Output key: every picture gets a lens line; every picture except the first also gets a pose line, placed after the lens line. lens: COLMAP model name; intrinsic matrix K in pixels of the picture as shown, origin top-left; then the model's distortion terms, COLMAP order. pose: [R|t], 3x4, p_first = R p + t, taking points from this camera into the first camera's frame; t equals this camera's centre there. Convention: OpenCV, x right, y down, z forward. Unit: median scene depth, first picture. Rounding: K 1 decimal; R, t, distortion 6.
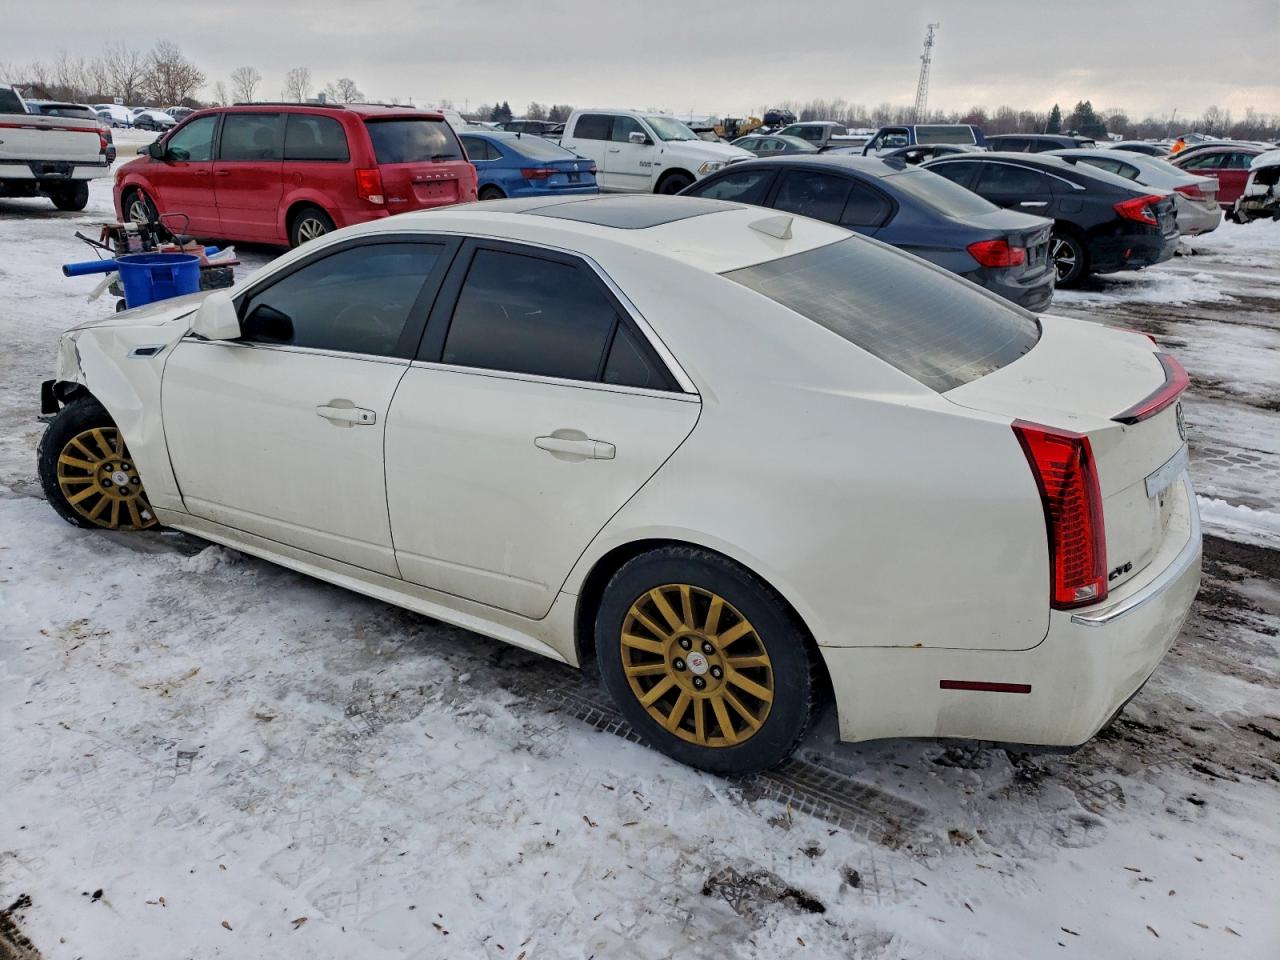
lens RADIAL K [[999.7, 0, 639.5], [0, 999.7, 479.9], [0, 0, 1]] dist [0.011986, 0.010071]
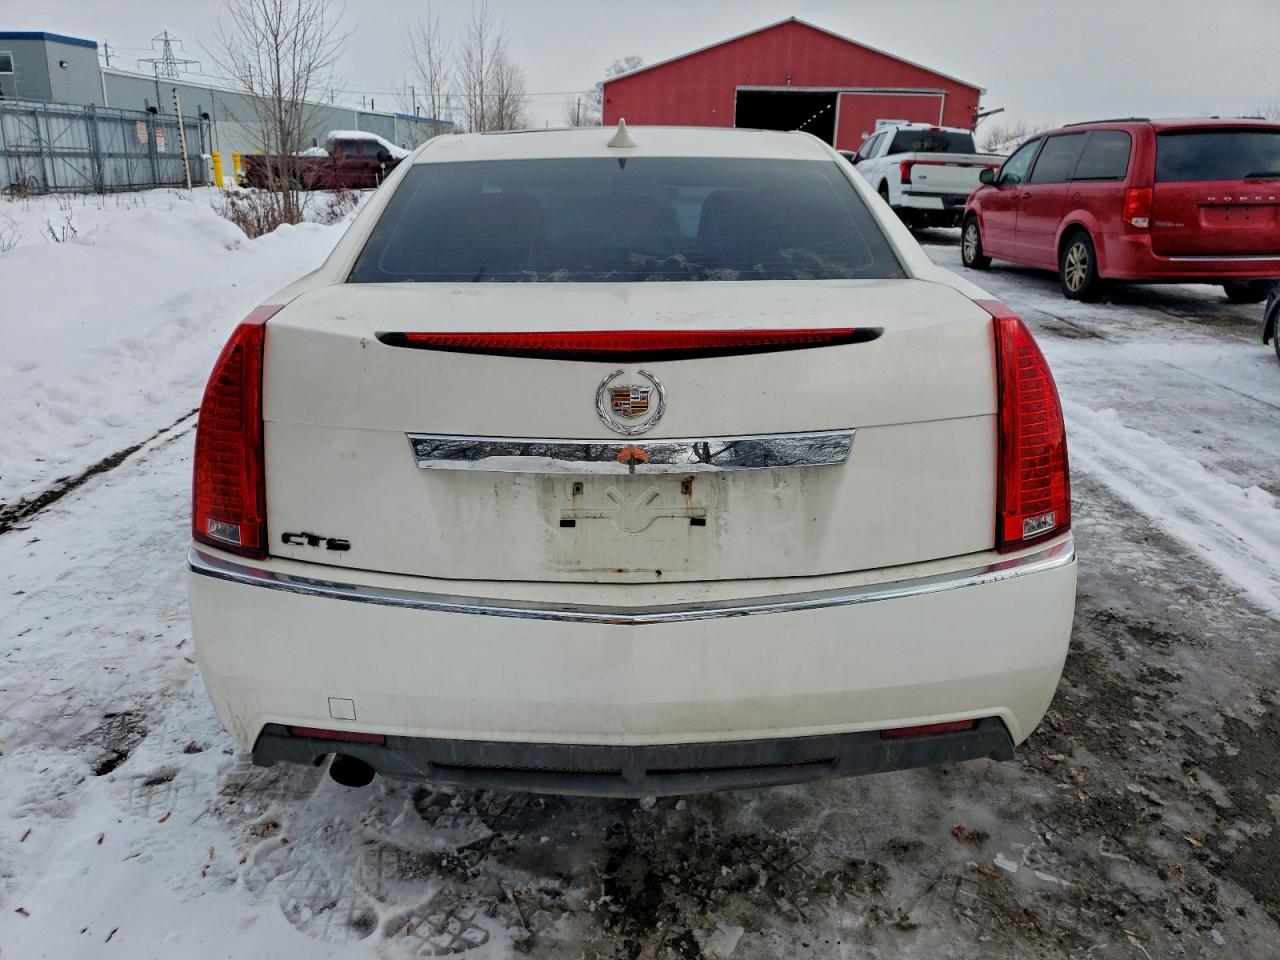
lens RADIAL K [[999.7, 0, 606.0], [0, 999.7, 483.0], [0, 0, 1]] dist [0.011986, 0.010071]
pose [[0.537191, 0.240148, -0.808551, 0.967613], [-0.282103, 0.954560, 0.096089, -0.063675], [0.794886, 0.176477, 0.580528, 0.635058]]
